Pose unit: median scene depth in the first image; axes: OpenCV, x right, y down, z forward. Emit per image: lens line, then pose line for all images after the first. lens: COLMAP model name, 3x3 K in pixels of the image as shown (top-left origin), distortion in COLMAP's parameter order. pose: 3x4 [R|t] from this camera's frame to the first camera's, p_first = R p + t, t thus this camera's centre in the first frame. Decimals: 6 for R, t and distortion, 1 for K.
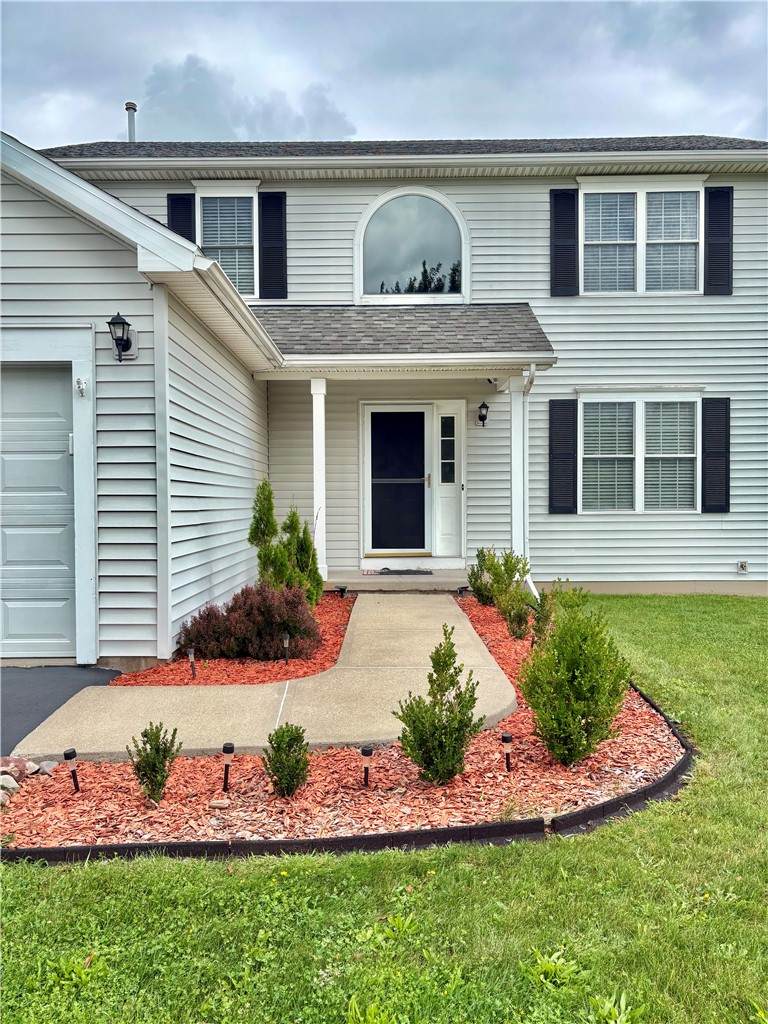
lens RADIAL K [[787.2, 0, 384.0], [0, 787.2, 512.0], [0, 0, 1]] dist [0.034932, -0.005217]
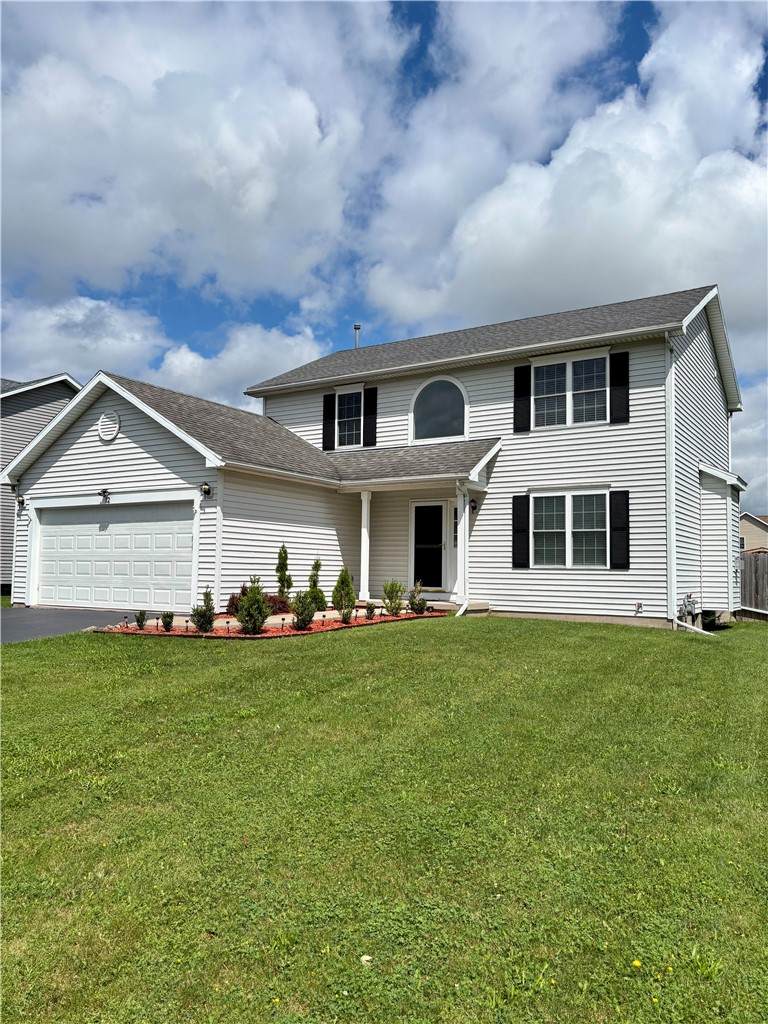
lens RADIAL K [[761.5, 0, 384.0], [0, 761.5, 512.0], [0, 0, 1]] dist [0.069970, -0.001114]
pose [[0.849610, -0.025468, -0.526797, 0.800895], [-0.024785, 0.995802, -0.088115, 0.032689], [0.526830, 0.087920, 0.845412, -0.440450]]
